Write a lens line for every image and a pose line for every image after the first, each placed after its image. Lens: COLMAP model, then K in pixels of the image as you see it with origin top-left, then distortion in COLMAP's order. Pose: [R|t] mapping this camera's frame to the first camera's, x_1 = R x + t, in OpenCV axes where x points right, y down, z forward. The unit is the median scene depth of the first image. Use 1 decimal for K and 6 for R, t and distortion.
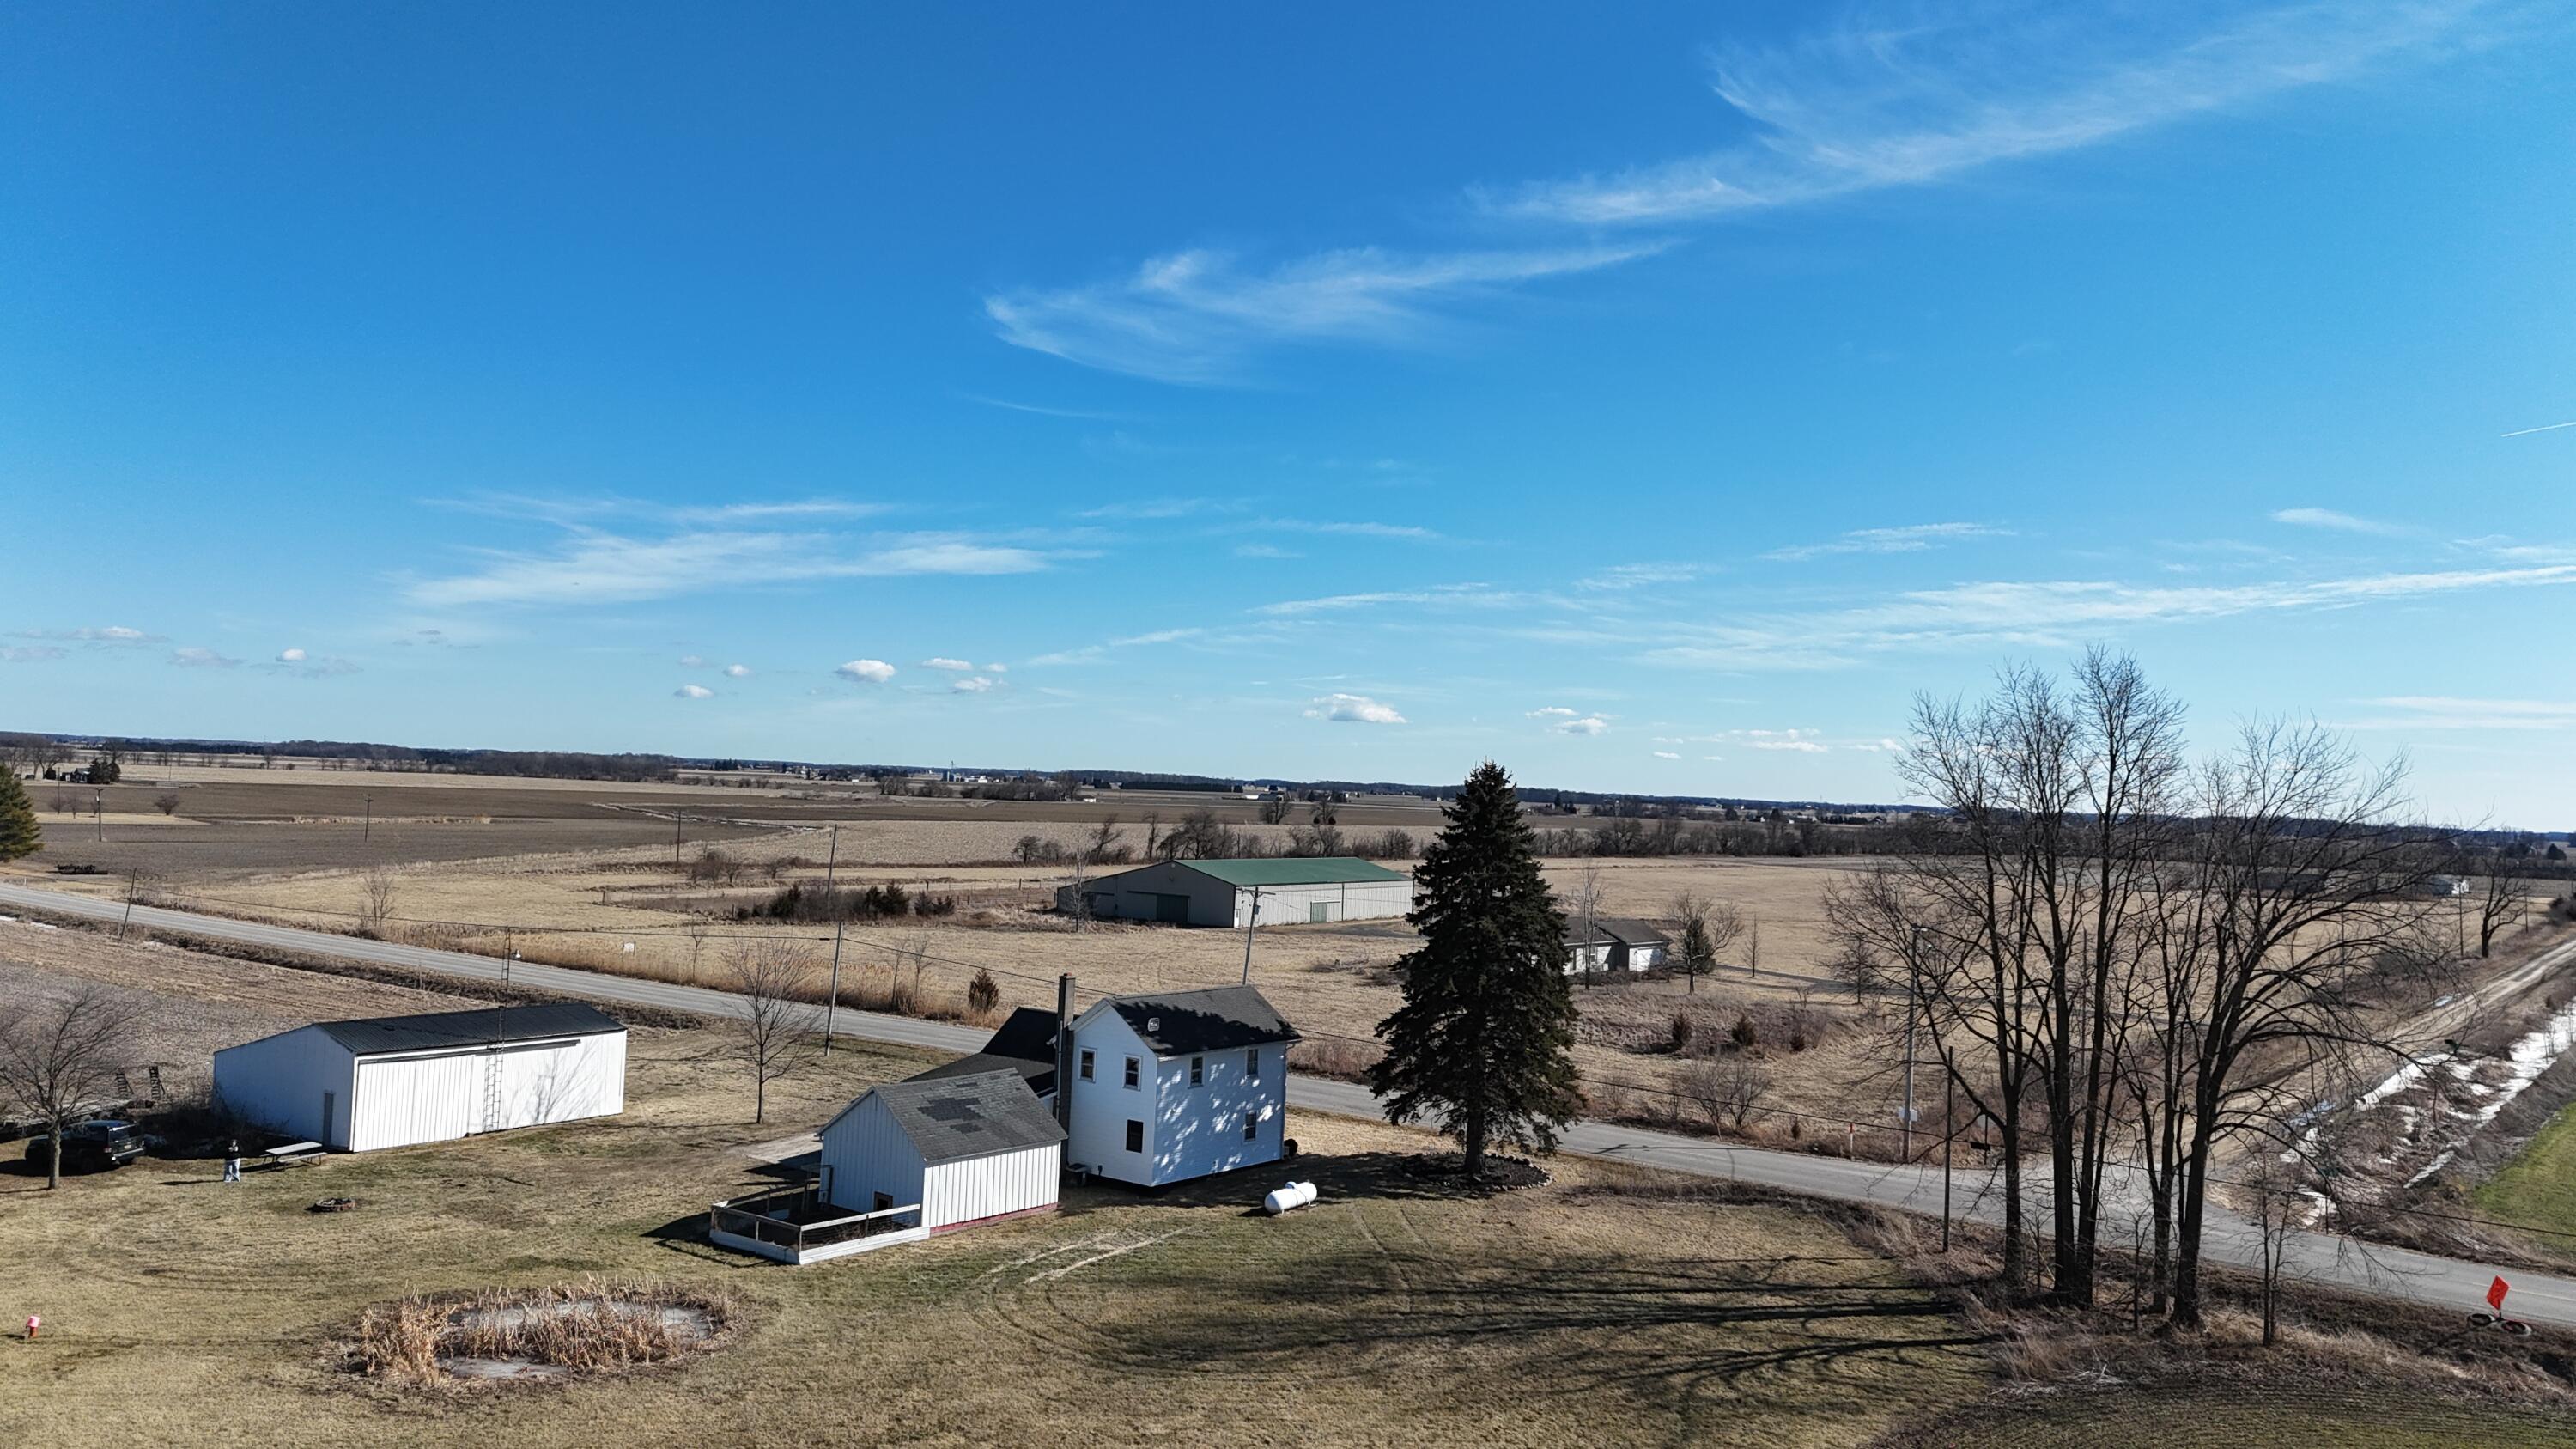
lens RADIAL K [[1870.6, 0, 1287.4], [0, 1870.6, 745.9], [0, 0, 1]] dist [0.070684, -0.043715]
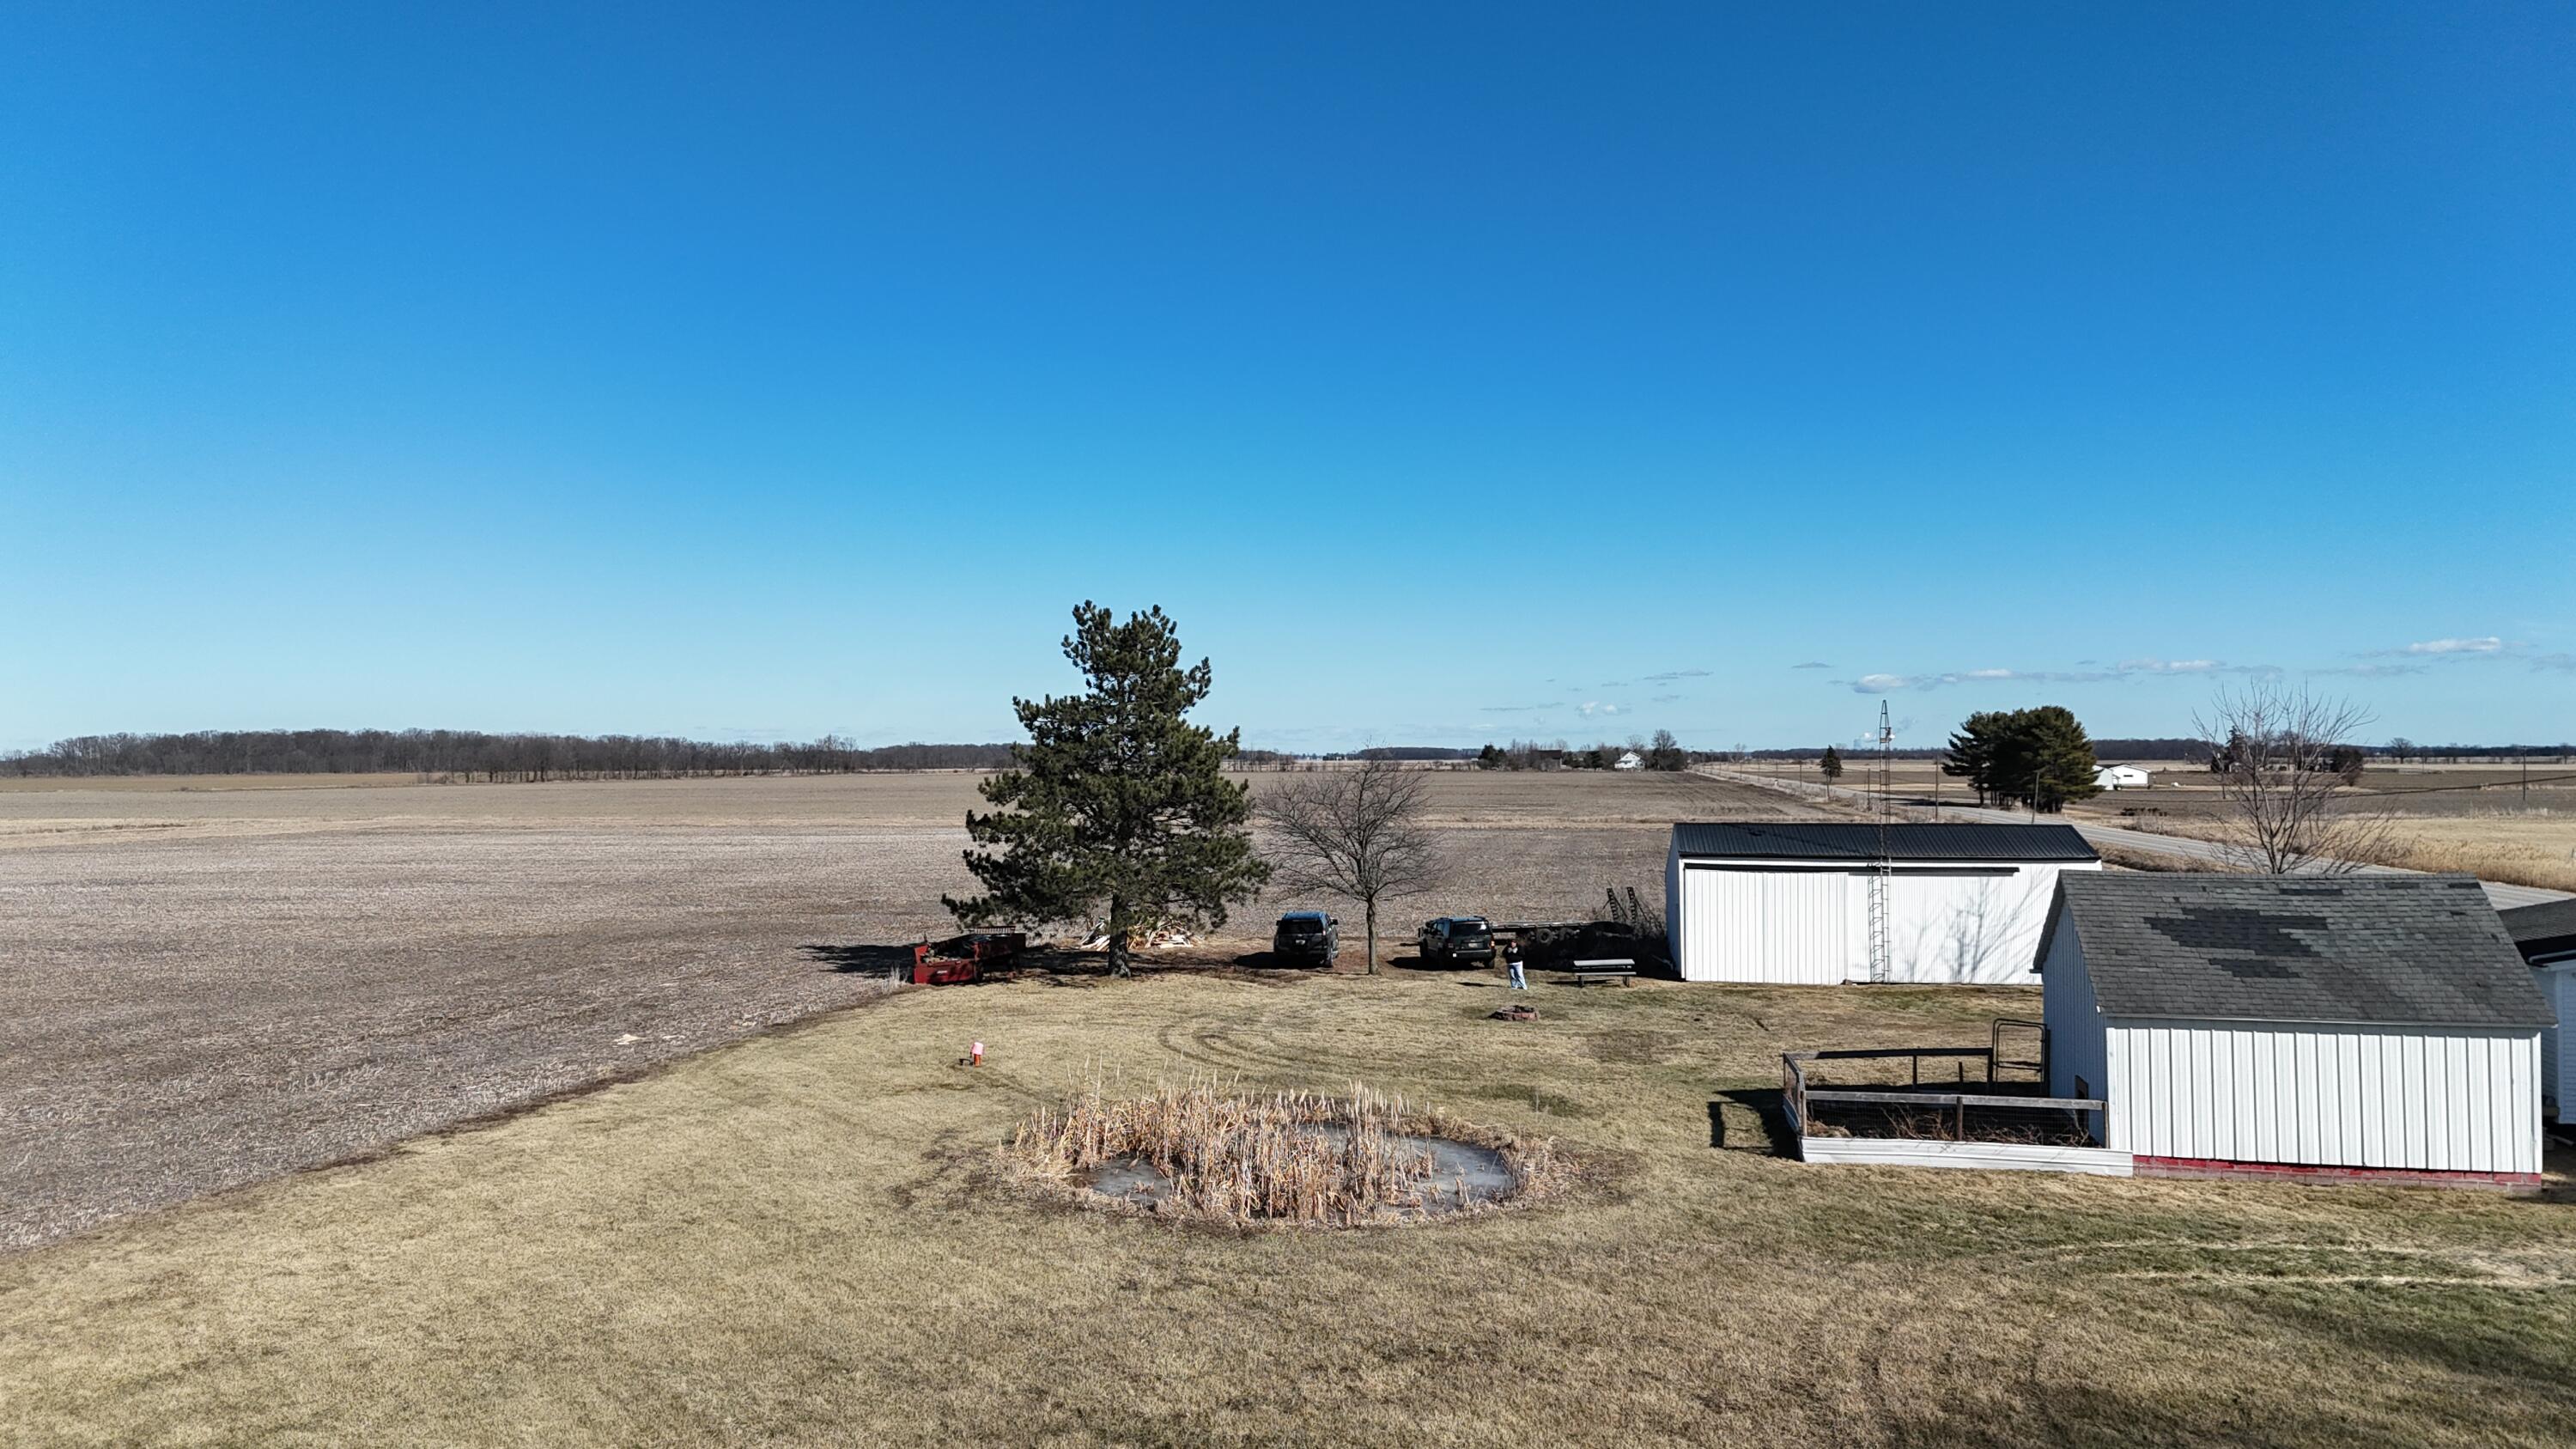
lens RADIAL K [[1870.3, 0, 1288.0], [0, 1870.3, 724.5], [0, 0, 1]] dist [0.101188, -0.130710]
pose [[0.485273, -0.051500, -0.872845, 0.122337], [0.045443, 0.998400, -0.033644, 0.133563], [0.873181, -0.023339, 0.486837, 0.504284]]
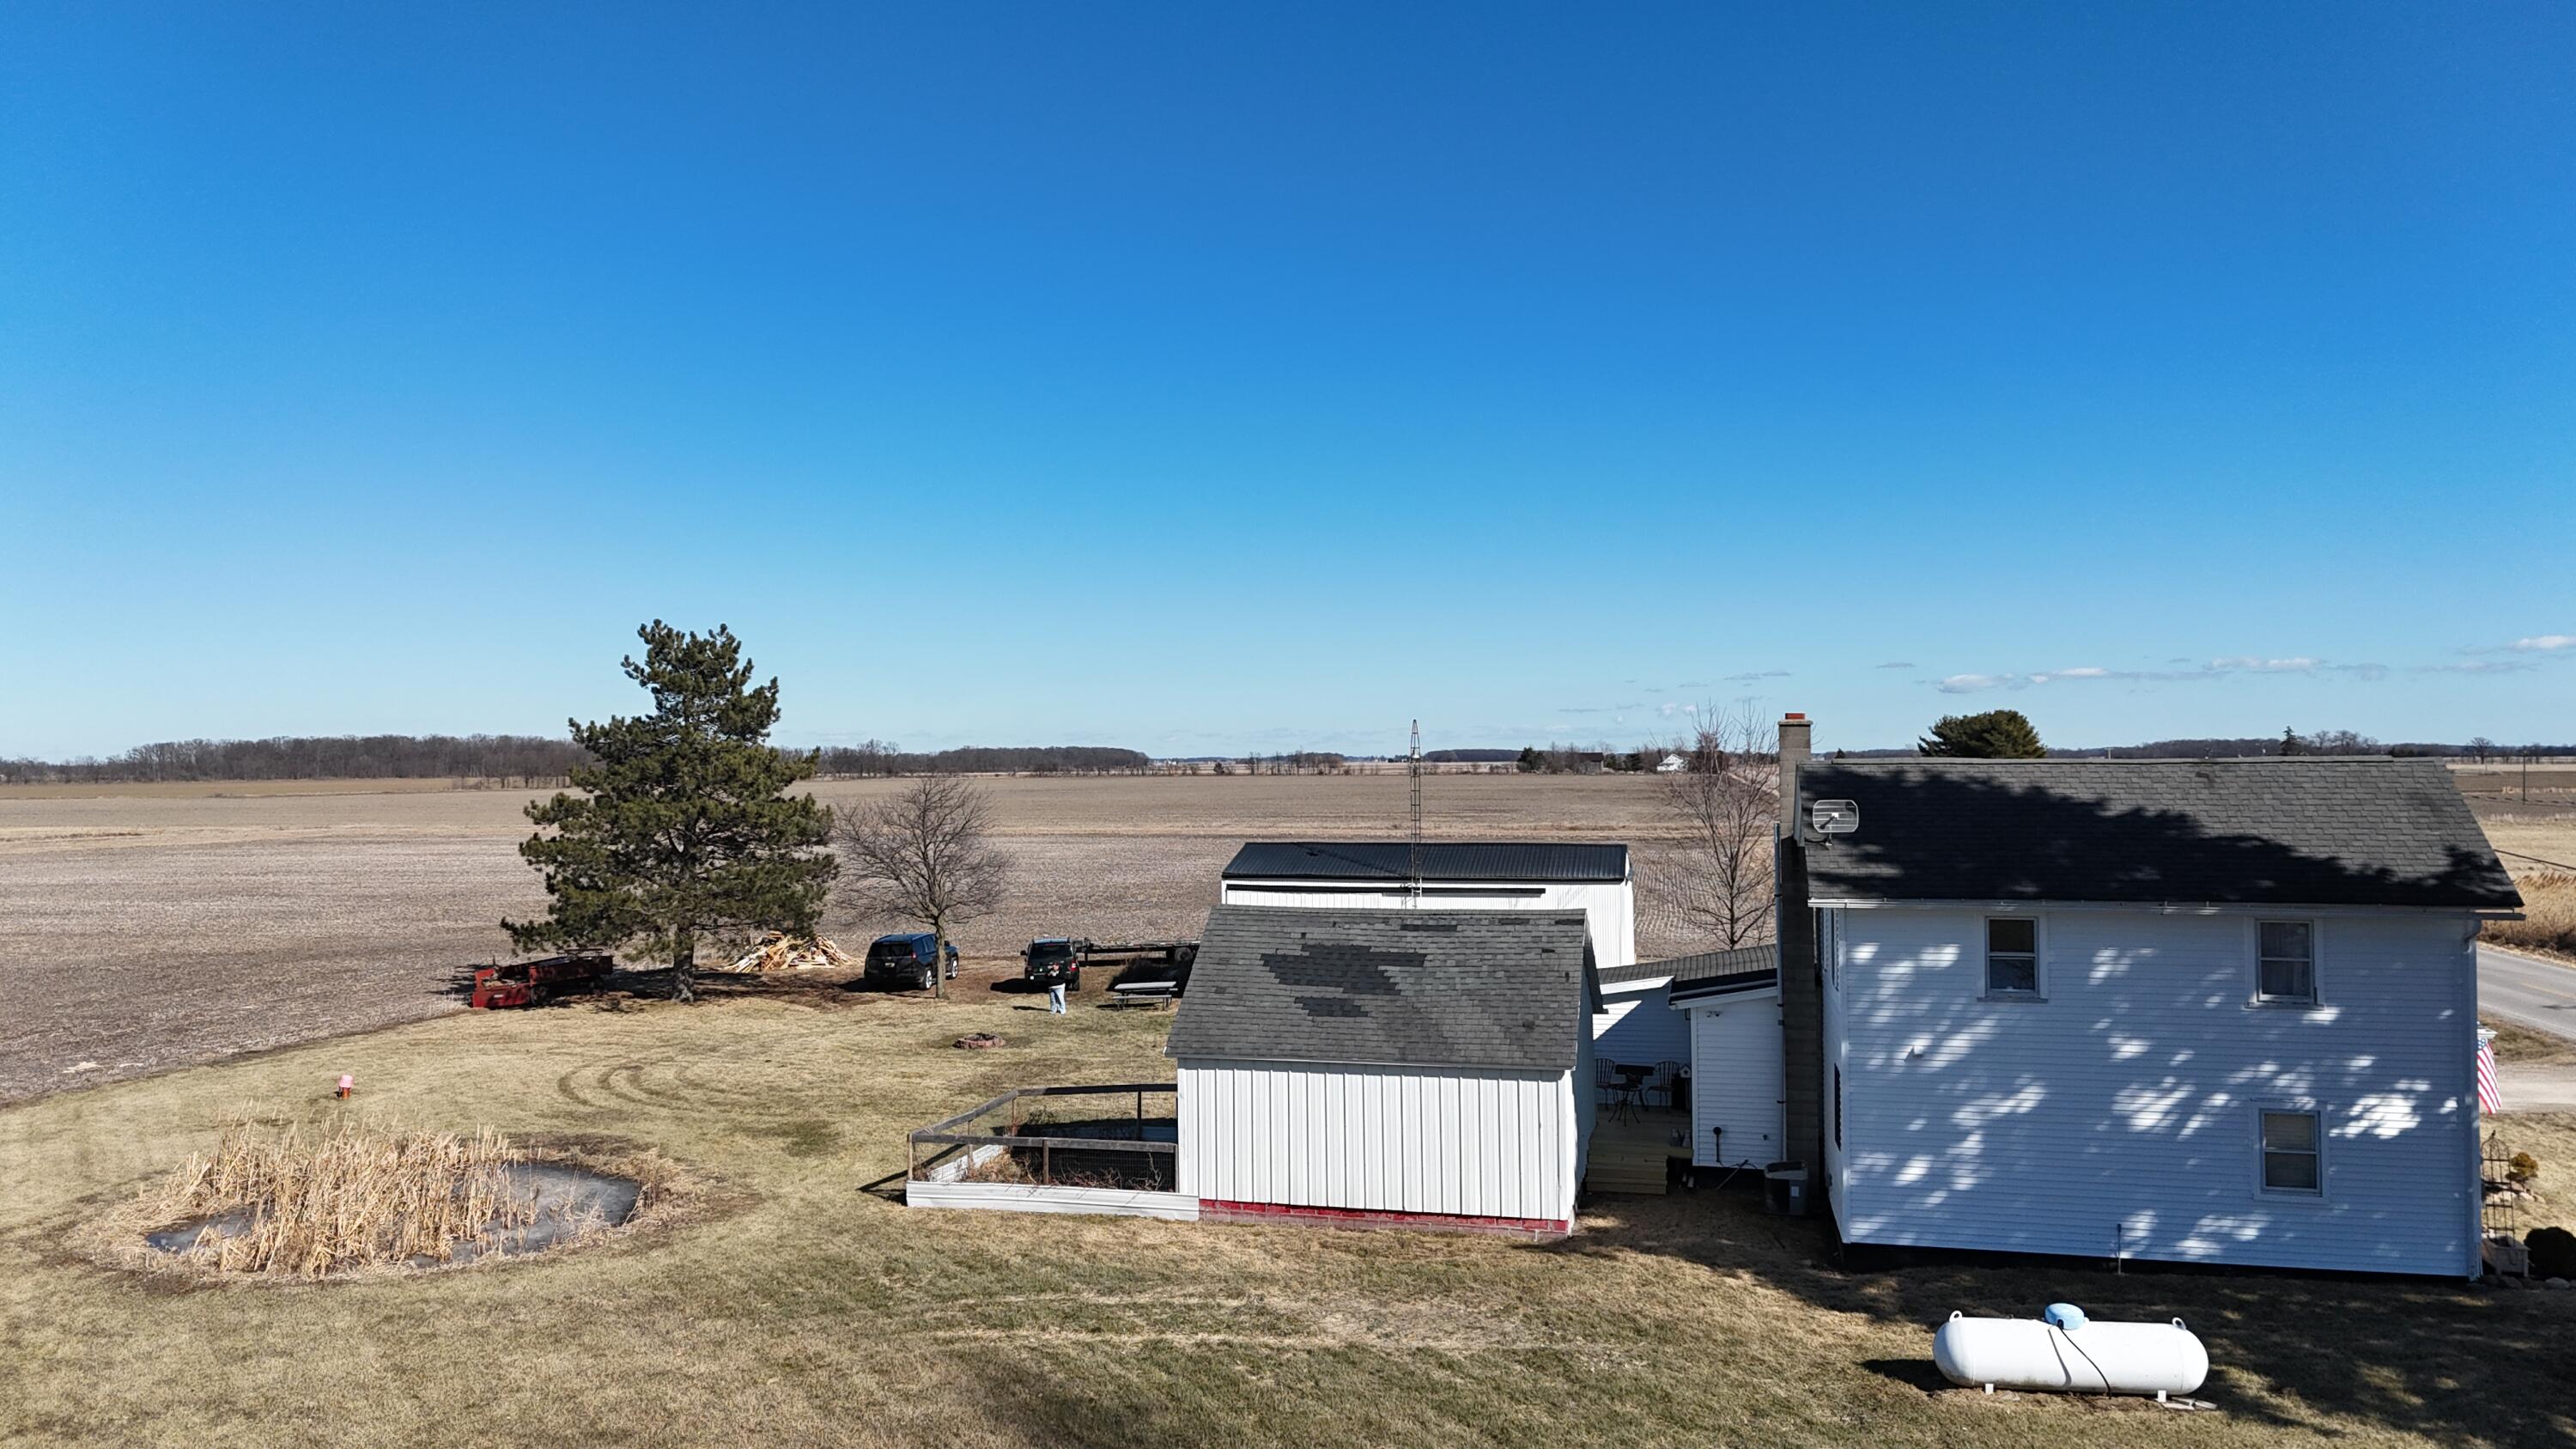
lens RADIAL K [[1870.3, 0, 1288.0], [0, 1870.3, 724.5], [0, 0, 1]] dist [0.101188, -0.130710]
pose [[0.467177, -0.054401, -0.882489, 0.217769], [0.047697, 0.998203, -0.036284, 0.135877], [0.882876, -0.025141, 0.468932, 0.700435]]
